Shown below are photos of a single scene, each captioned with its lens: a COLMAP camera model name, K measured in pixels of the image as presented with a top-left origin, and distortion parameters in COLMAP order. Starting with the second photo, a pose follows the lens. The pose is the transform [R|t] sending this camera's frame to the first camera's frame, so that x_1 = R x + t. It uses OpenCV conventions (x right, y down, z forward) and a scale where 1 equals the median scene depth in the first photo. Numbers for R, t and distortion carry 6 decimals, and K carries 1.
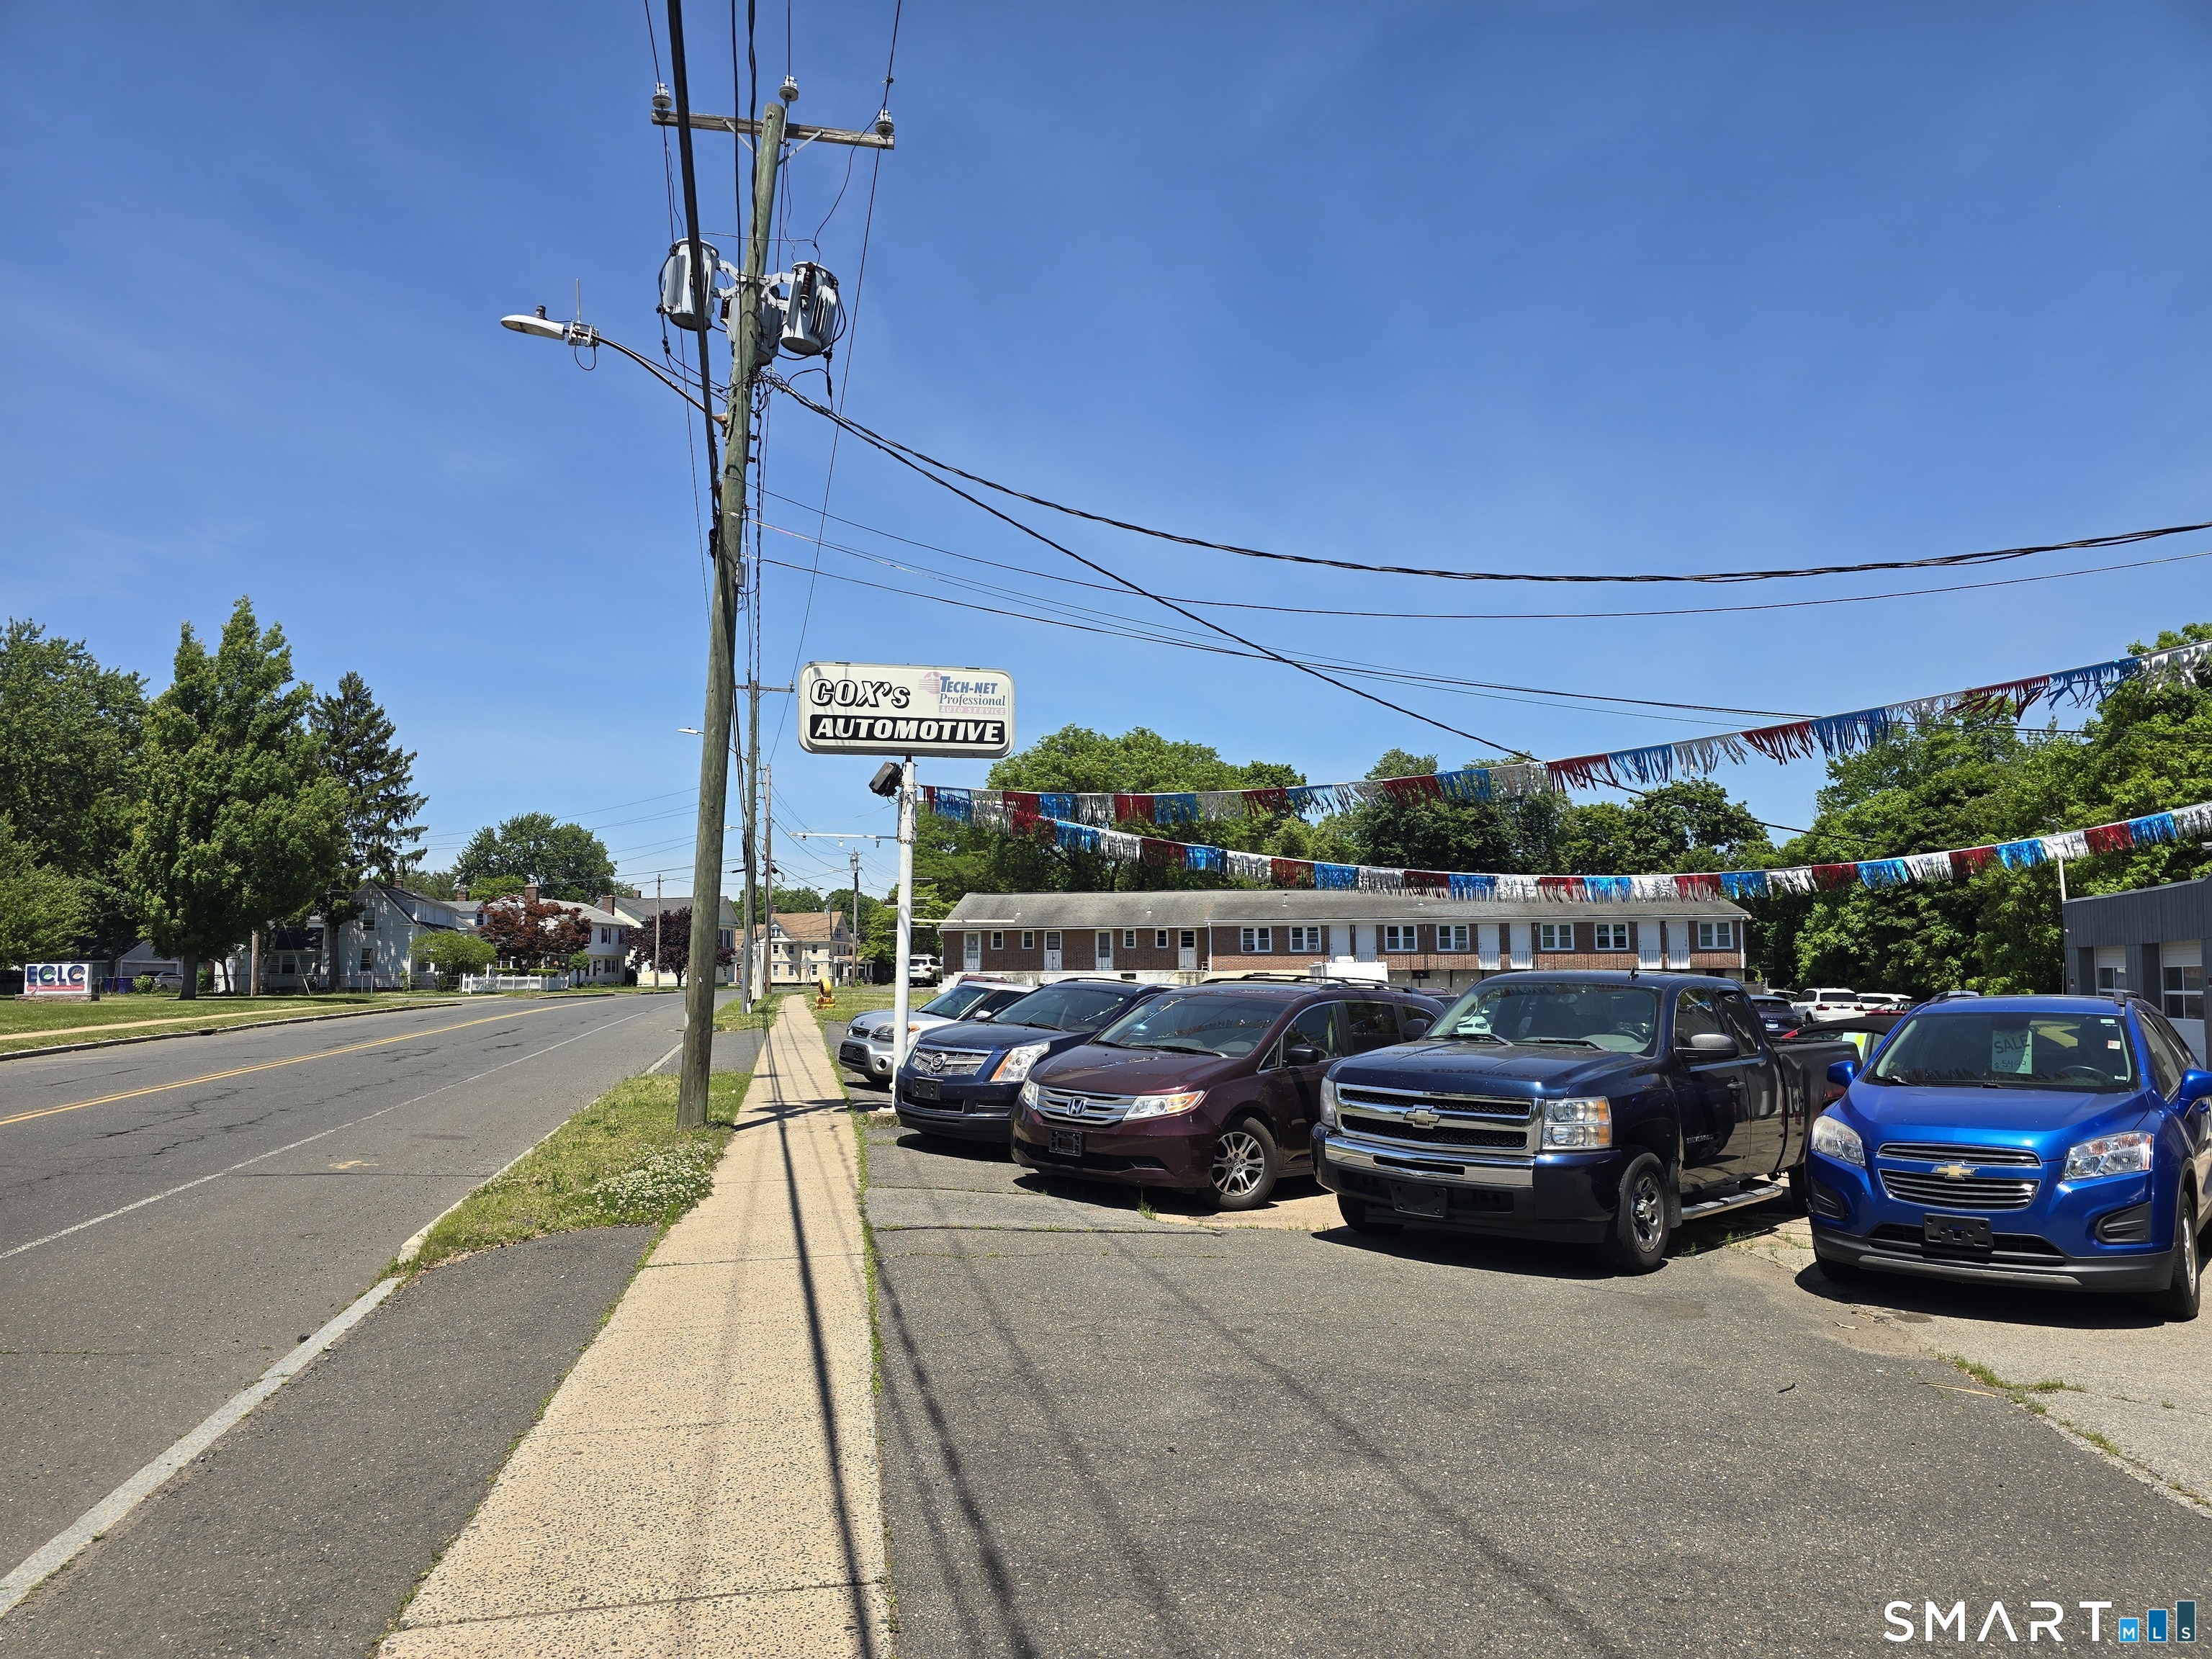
lens RADIAL K [[1474.8, 0, 1119.4], [0, 1474.8, 851.5], [0, 0, 1]] dist [0.004112, -0.009579]
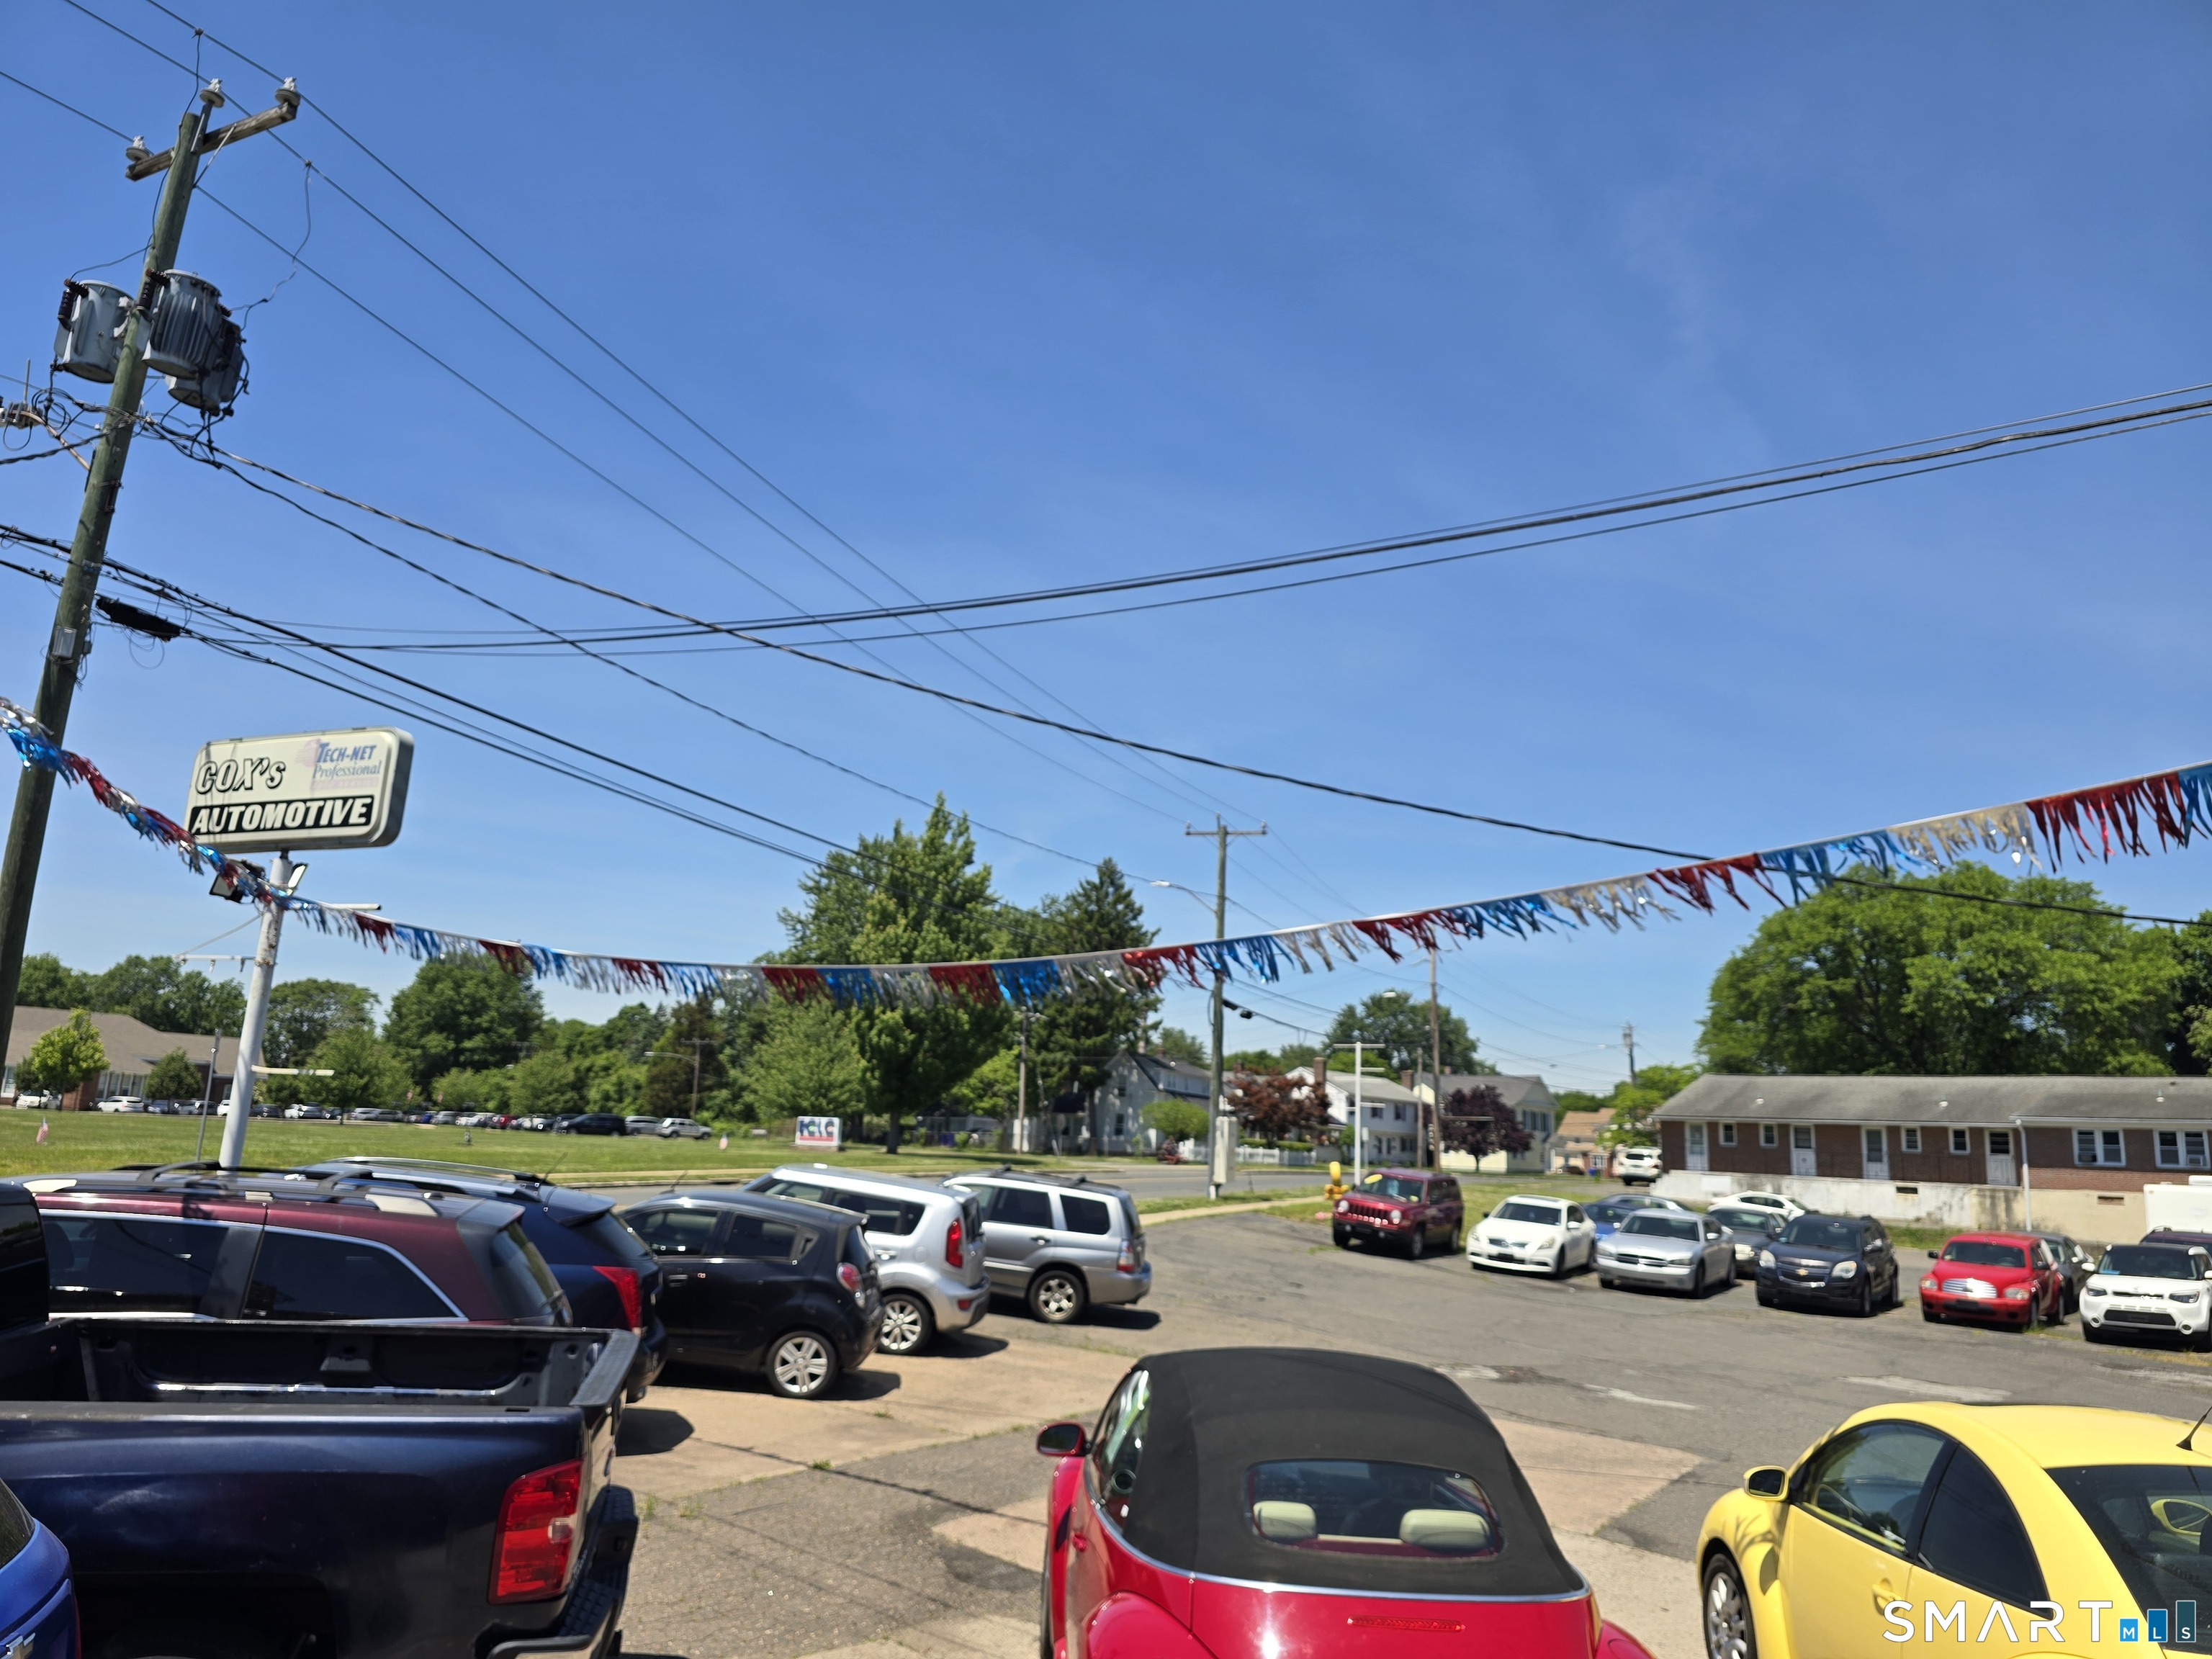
lens RADIAL K [[1474.8, 0, 1123.5], [0, 1474.8, 819.3], [0, 0, 1]] dist [0.004112, -0.009579]
pose [[0.799016, -0.083661, -0.595462, 0.191811], [-0.002436, 0.989816, -0.142335, 0.007792], [0.601305, 0.115178, 0.790675, 0.190544]]
